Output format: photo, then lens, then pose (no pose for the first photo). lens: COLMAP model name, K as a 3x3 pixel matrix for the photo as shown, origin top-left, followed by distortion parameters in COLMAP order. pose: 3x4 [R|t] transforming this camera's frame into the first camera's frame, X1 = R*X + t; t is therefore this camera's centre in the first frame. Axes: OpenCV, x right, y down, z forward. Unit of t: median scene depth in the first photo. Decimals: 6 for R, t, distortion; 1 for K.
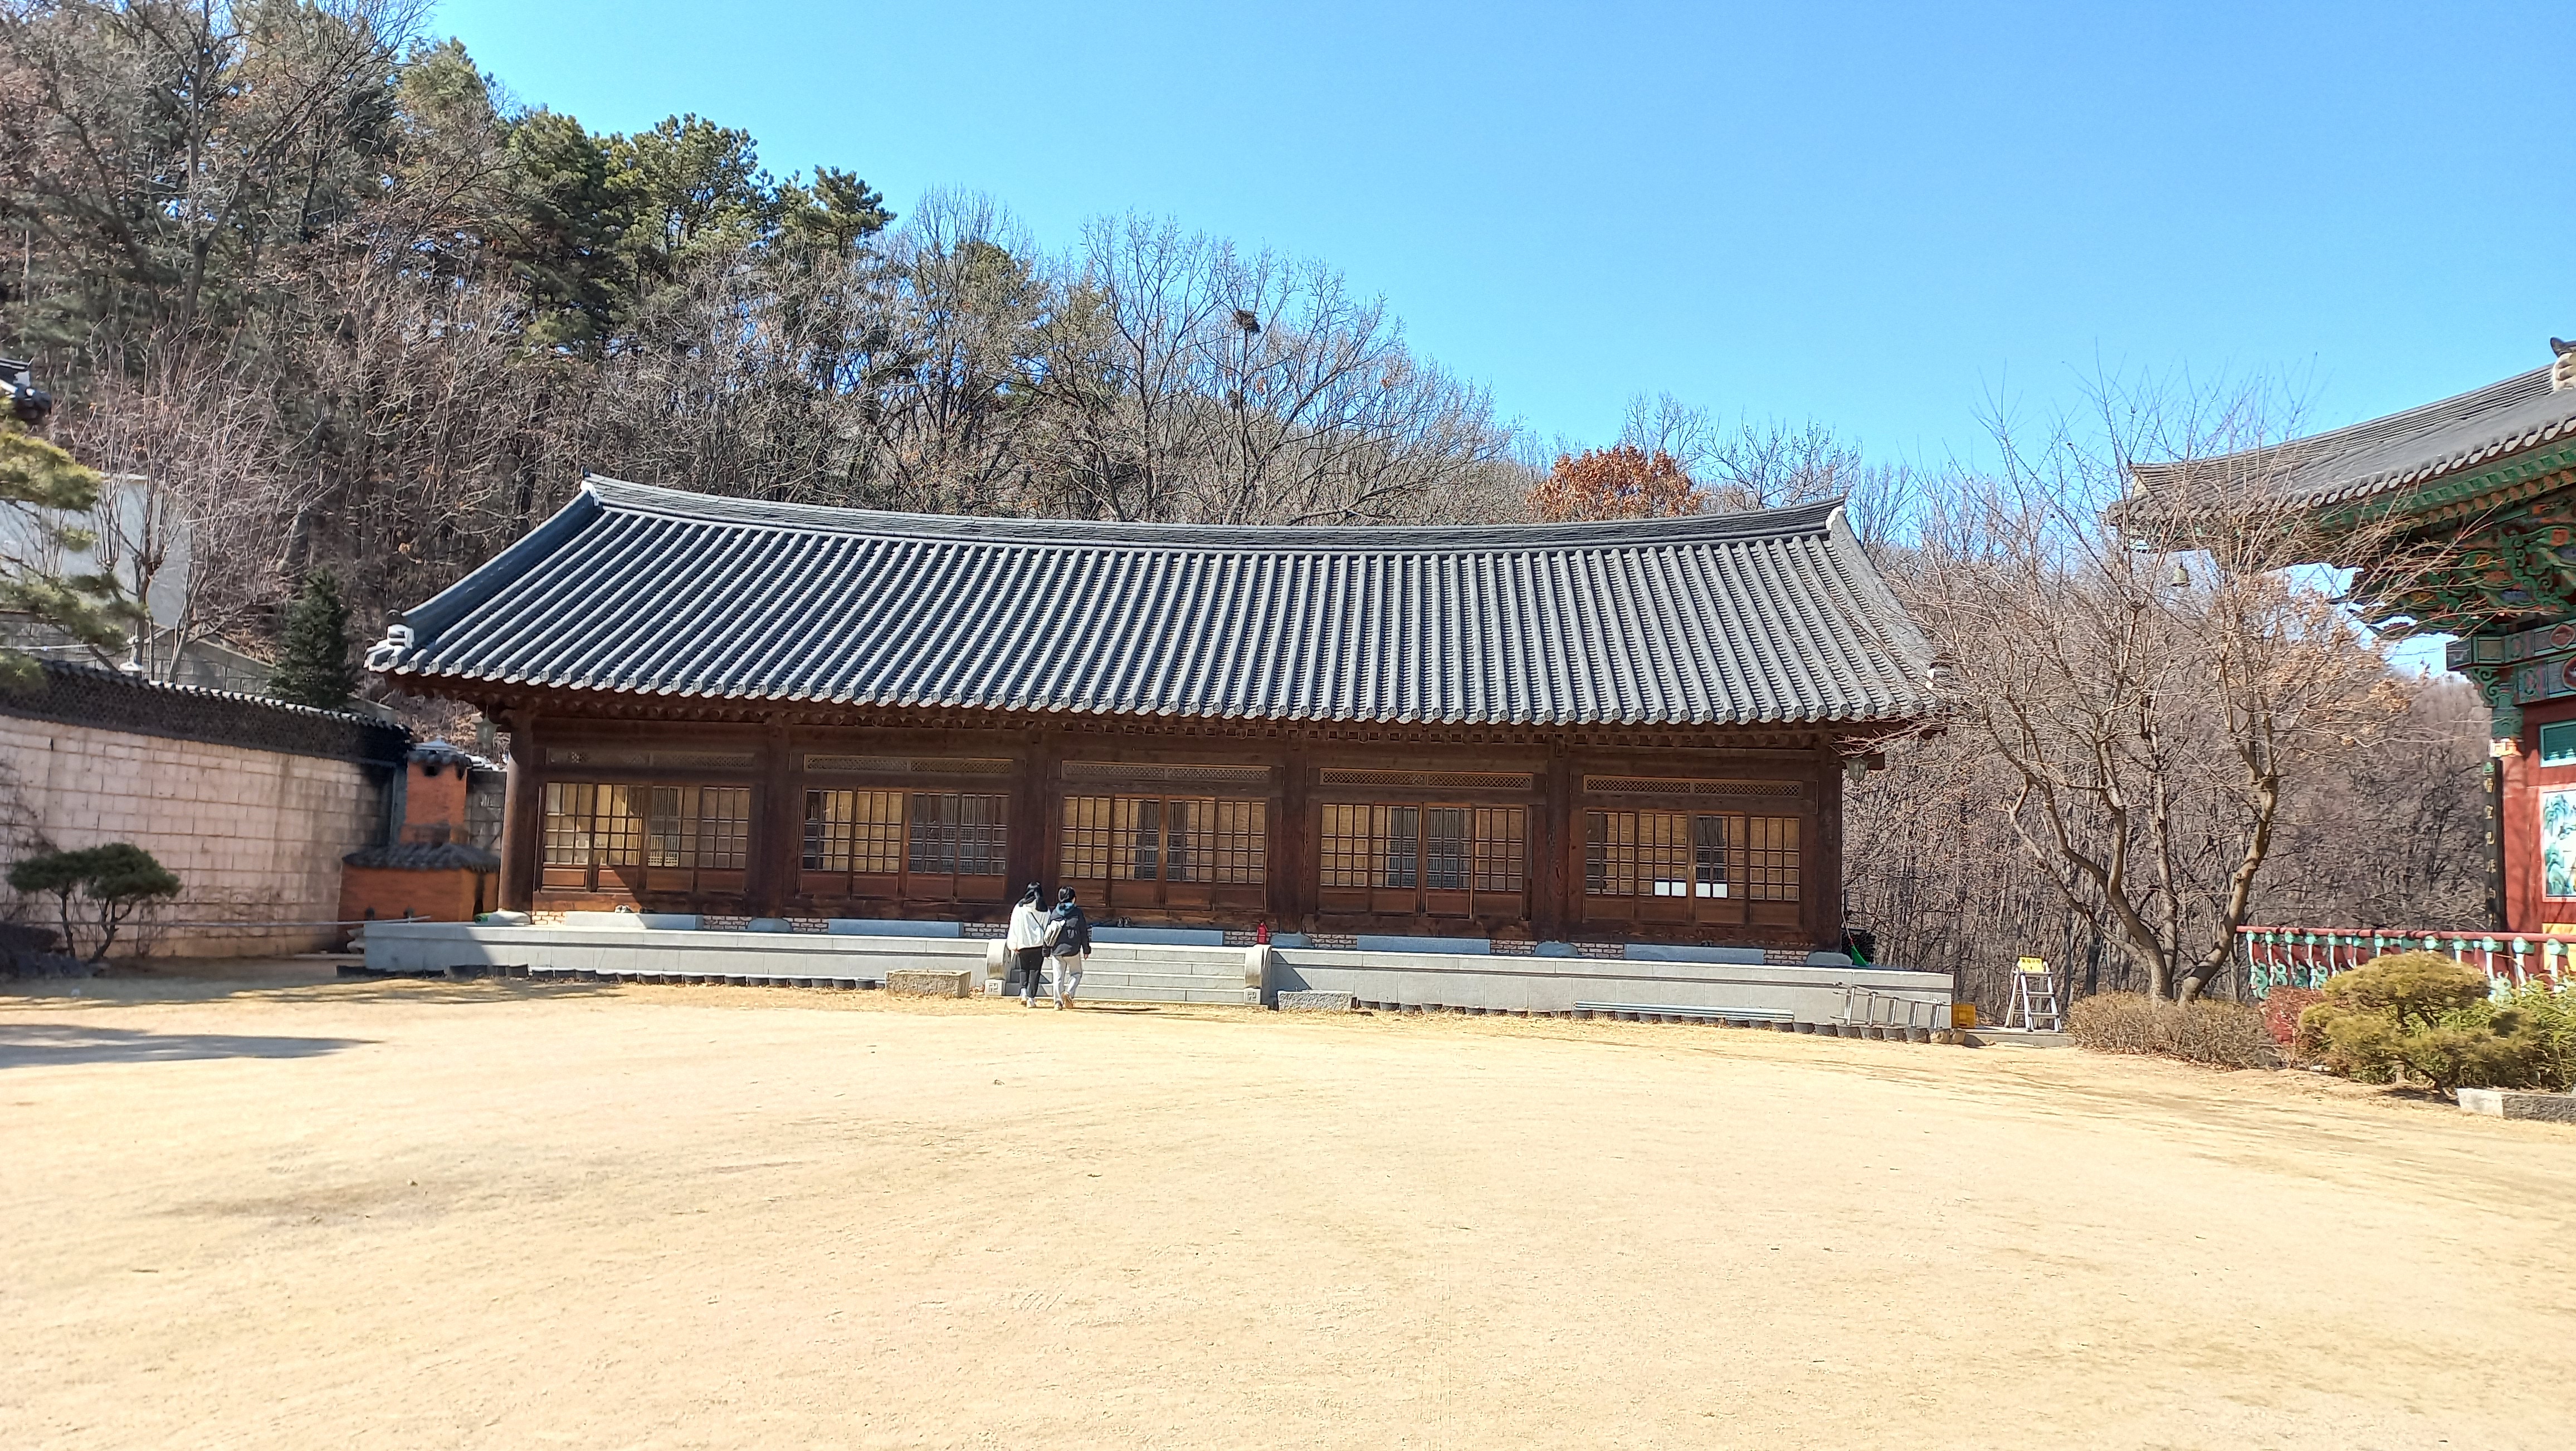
lens RADIAL K [[1875.7, 0, 1288.6], [0, 1875.7, 728.1], [0, 0, 1]] dist [0.055560, -0.060212]
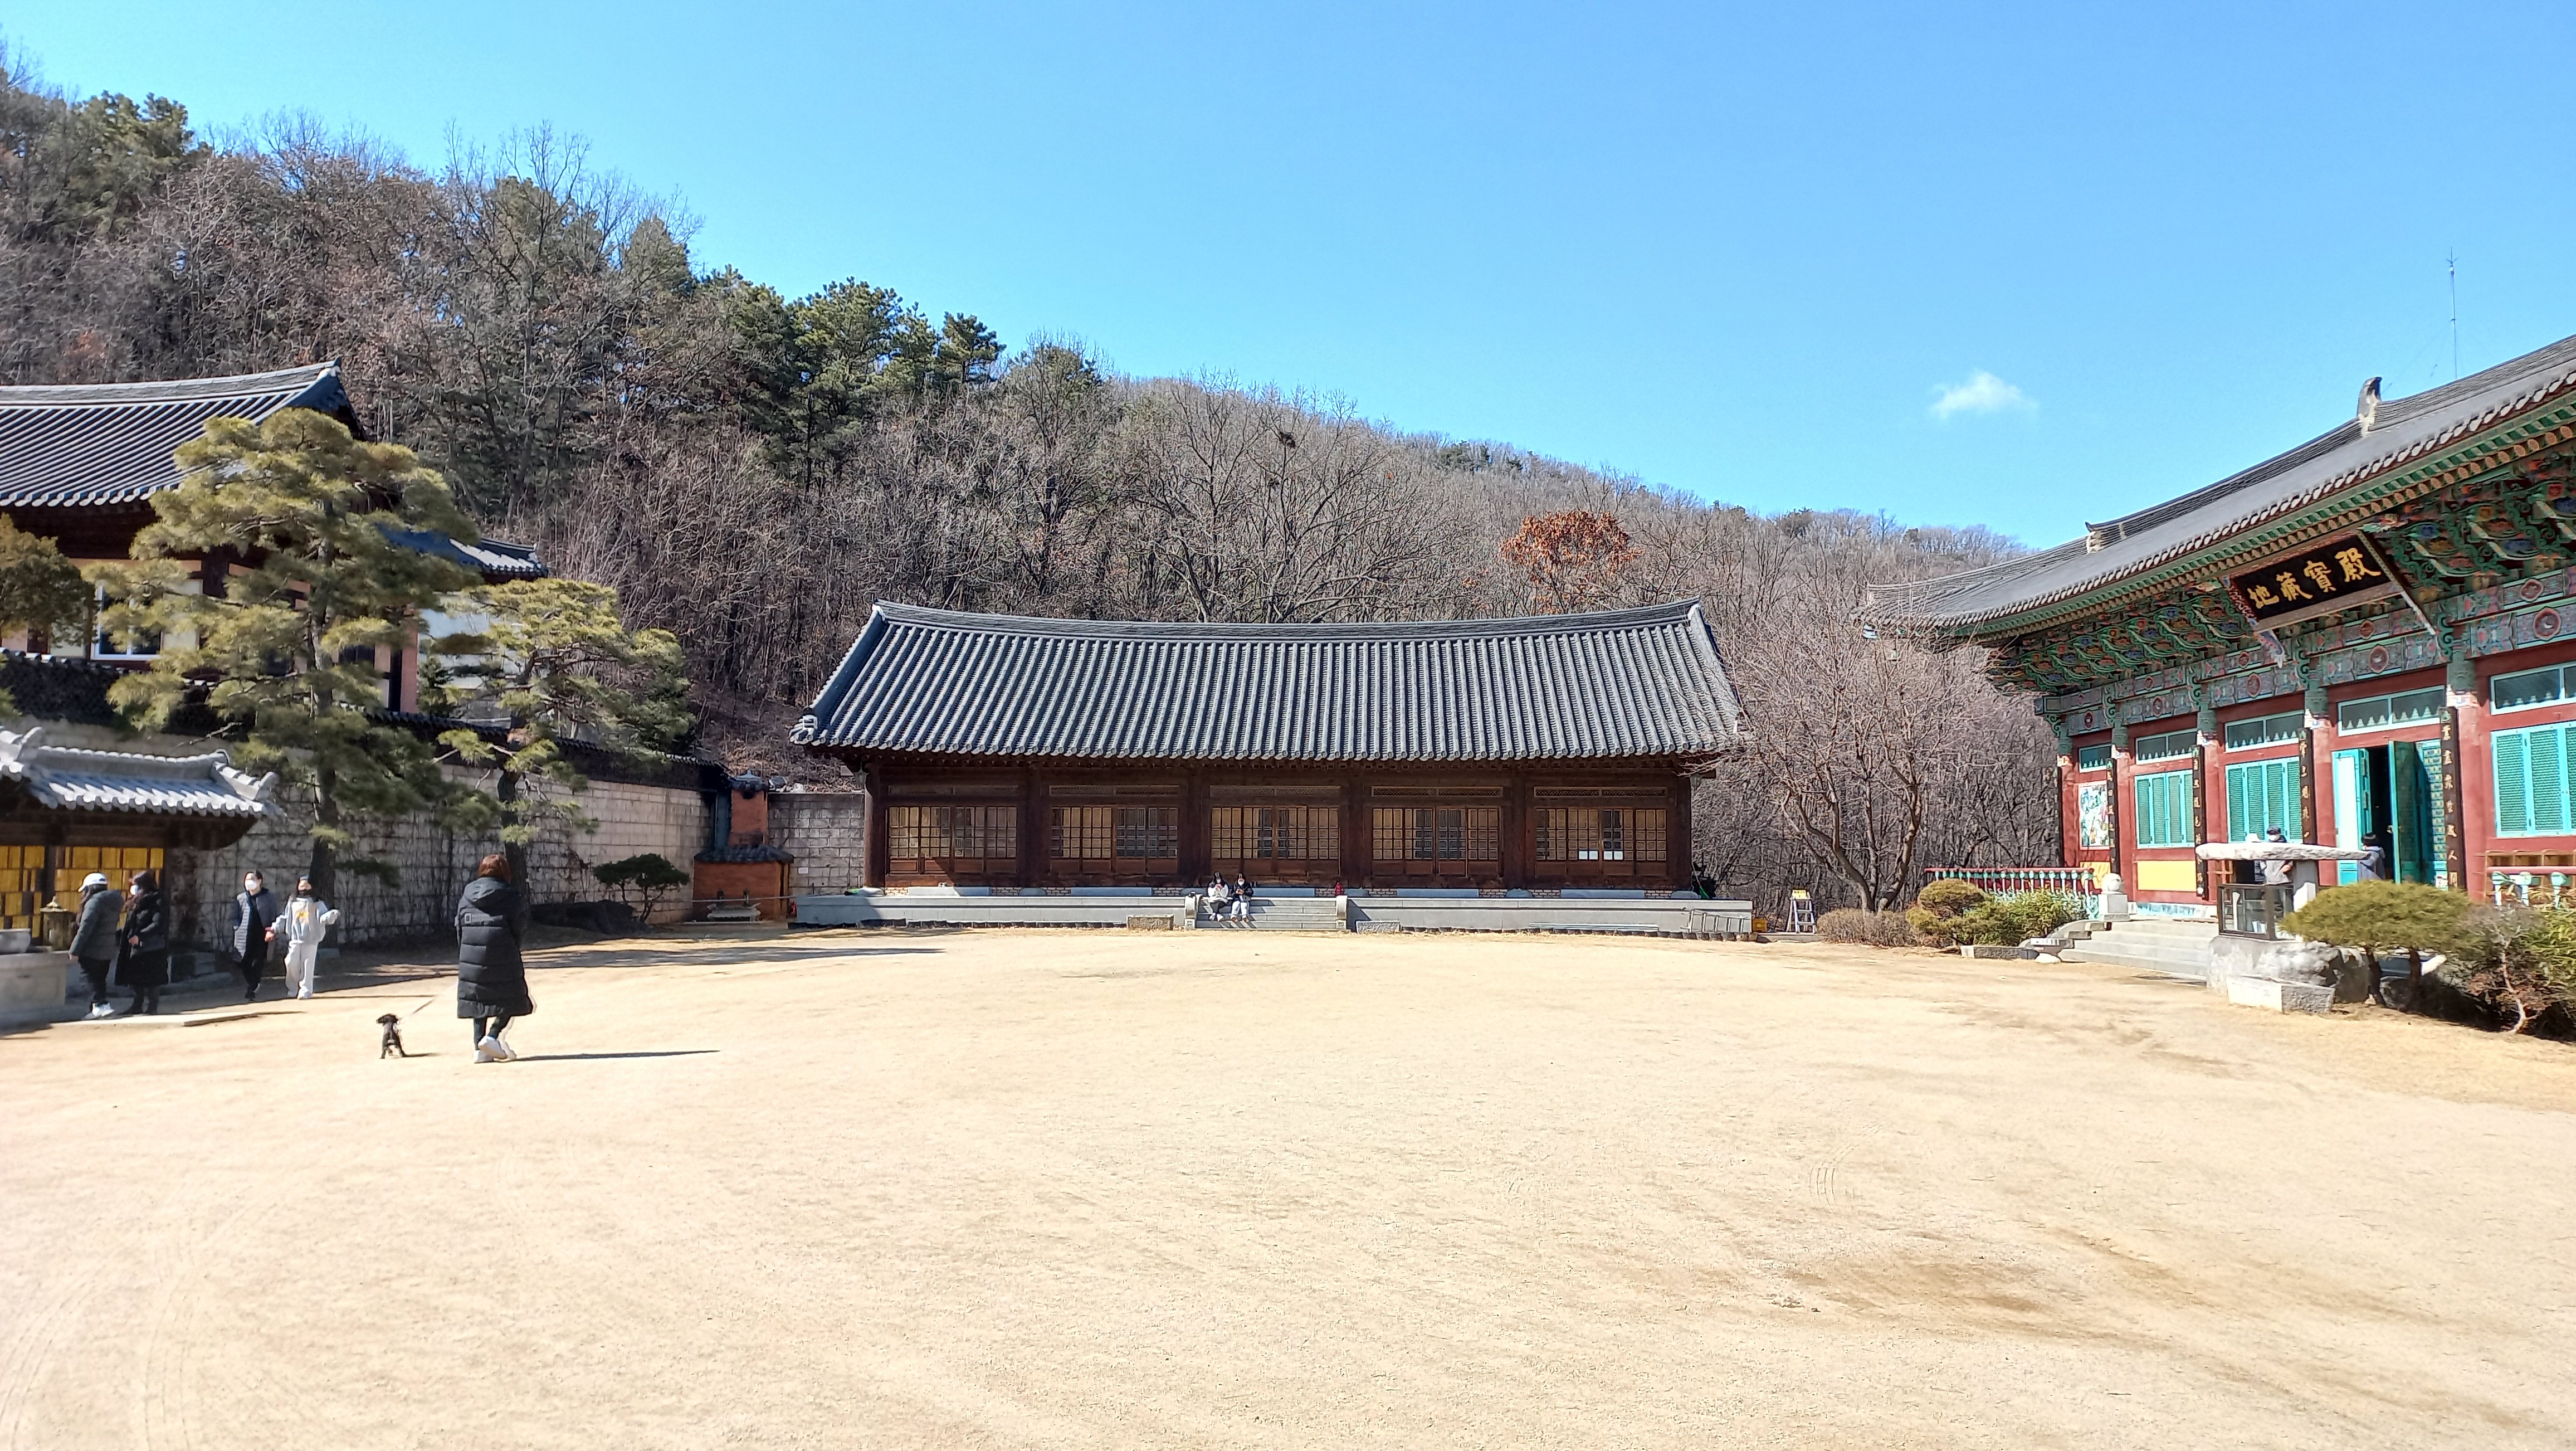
lens RADIAL K [[1875.7, 0, 1291.2], [0, 1875.7, 718.0], [0, 0, 1]] dist [0.055560, -0.060212]
pose [[0.999629, -0.025949, 0.008240, -0.064085], [0.025863, 0.999611, 0.010415, -0.056458], [-0.008507, -0.010198, 0.999912, -0.619523]]
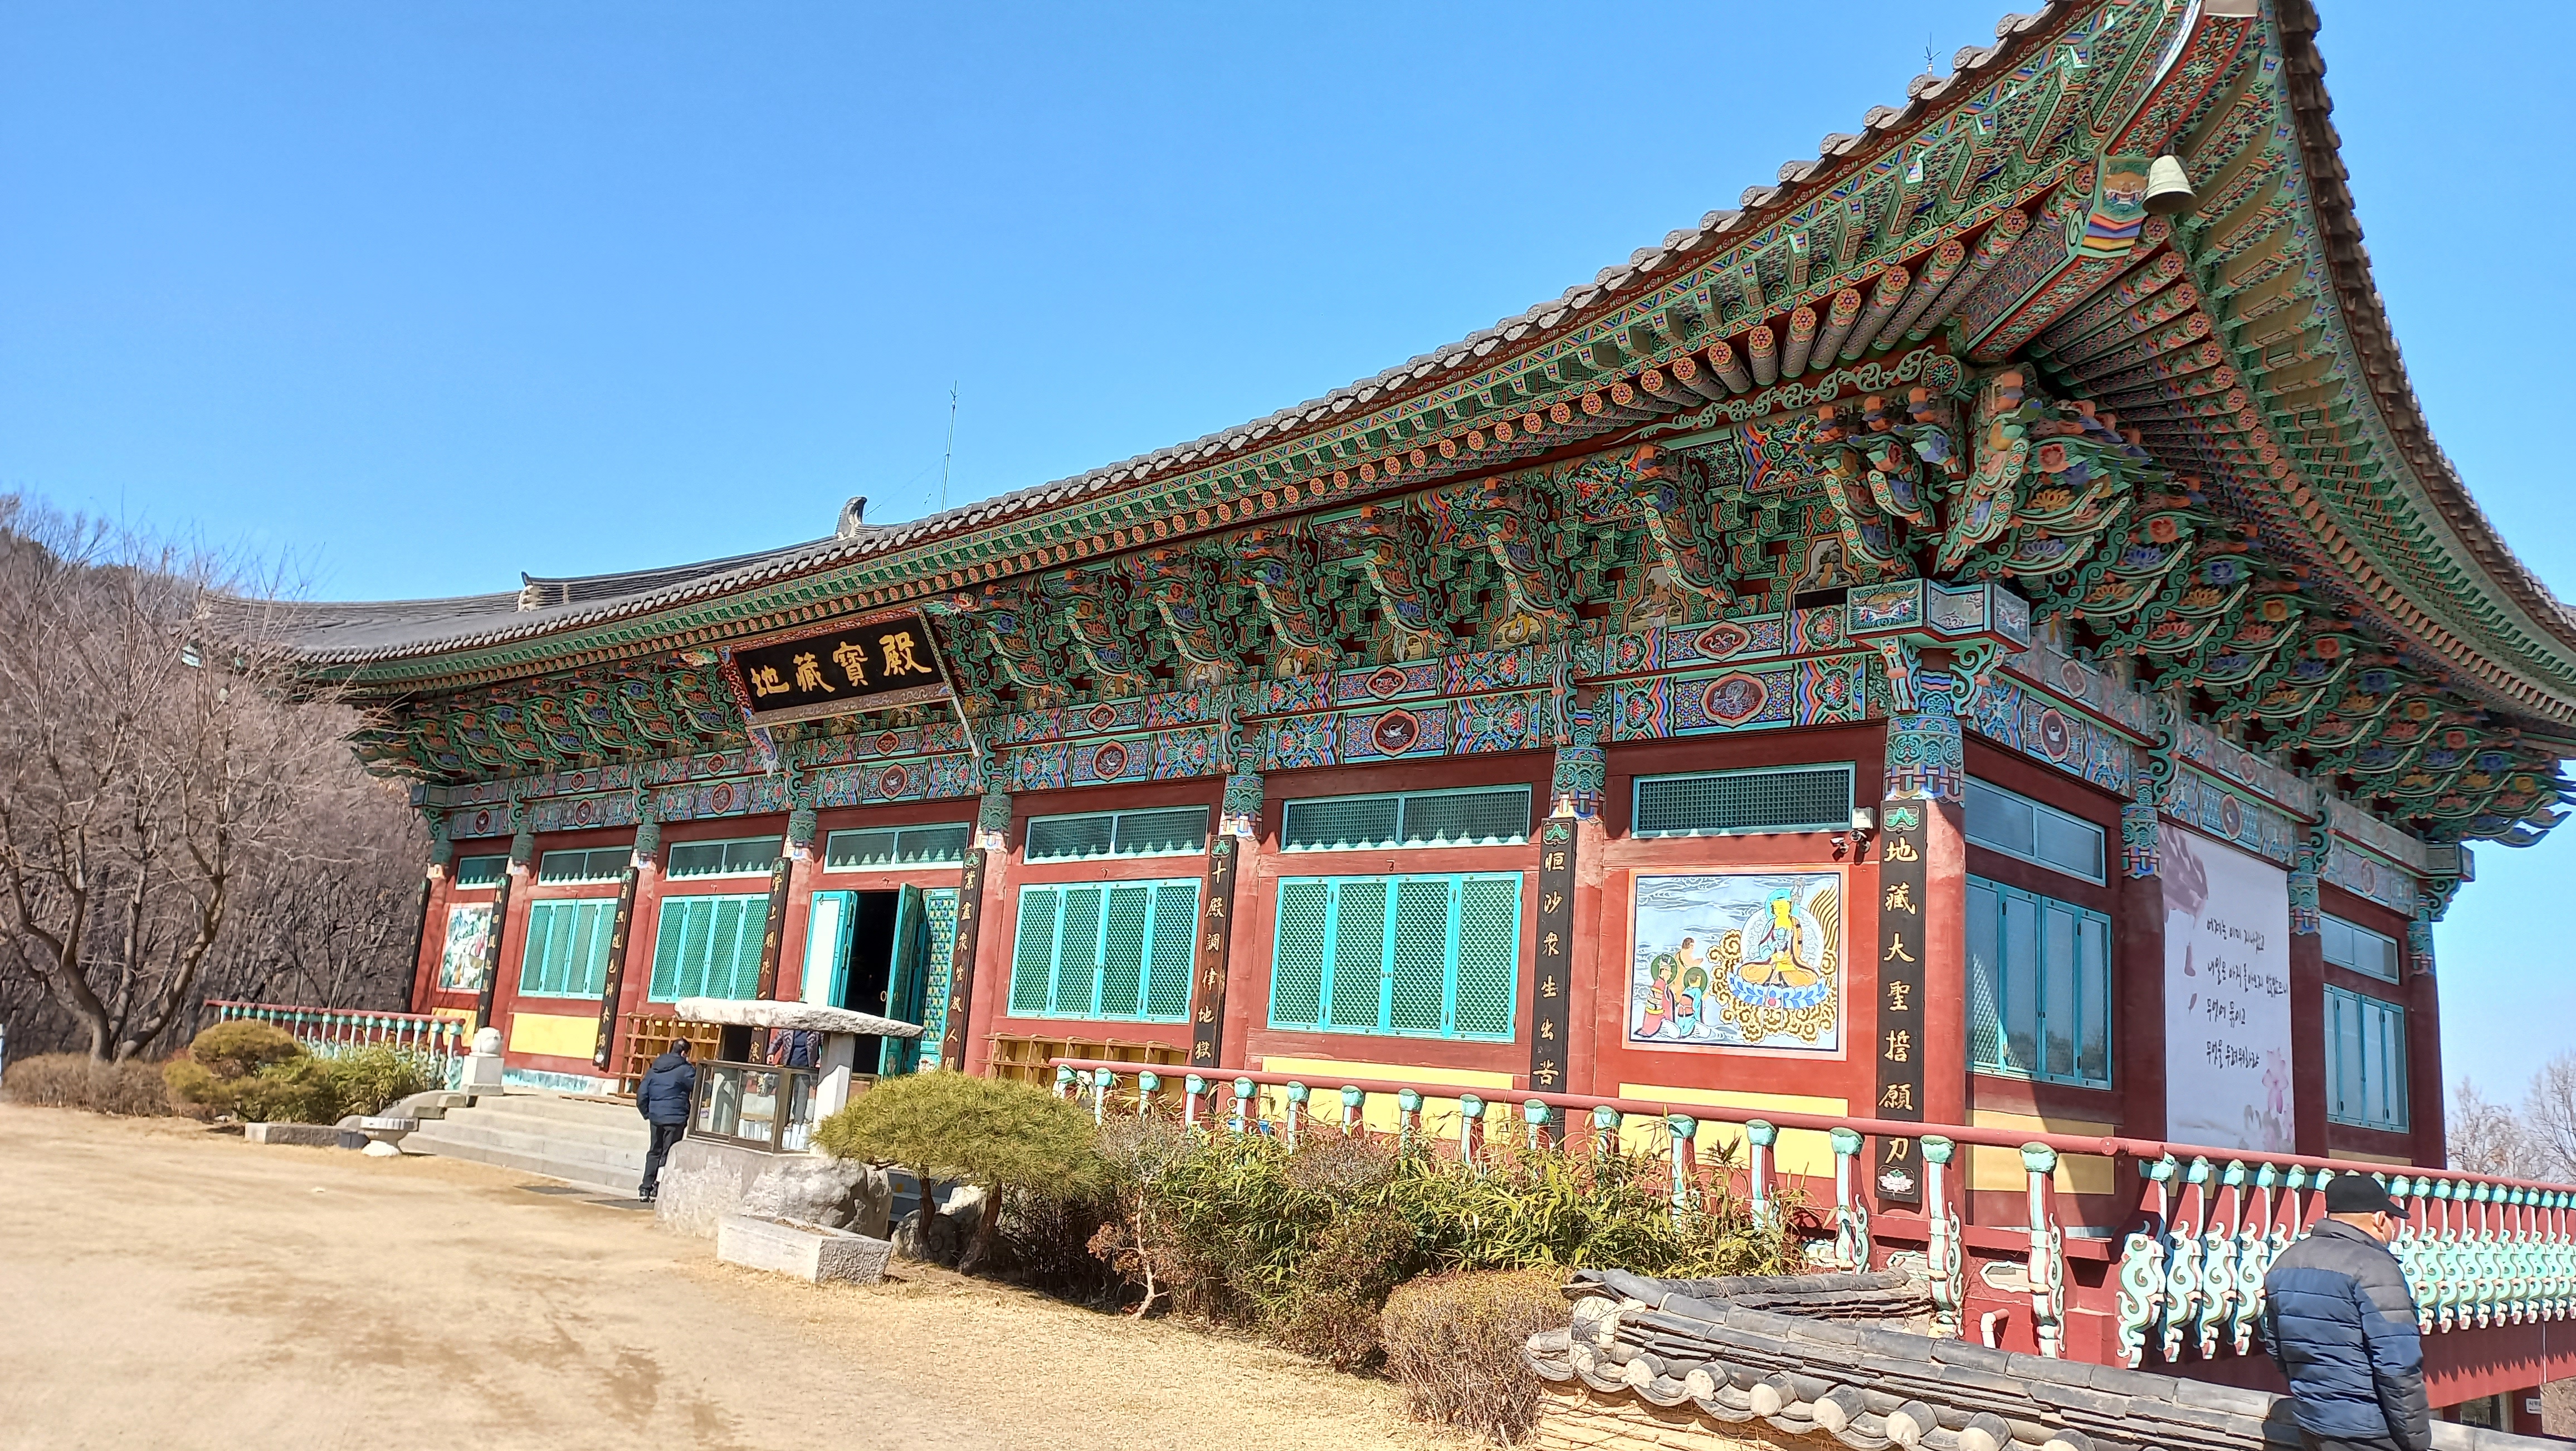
lens RADIAL K [[1875.7, 0, 1325.7], [0, 1875.7, 716.4], [0, 0, 1]] dist [0.055560, -0.060212]
pose [[0.646790, 0.164803, 0.744649, 0.043916], [-0.124055, 0.986105, -0.110489, -0.023352], [-0.752511, -0.020914, 0.658247, -0.272688]]
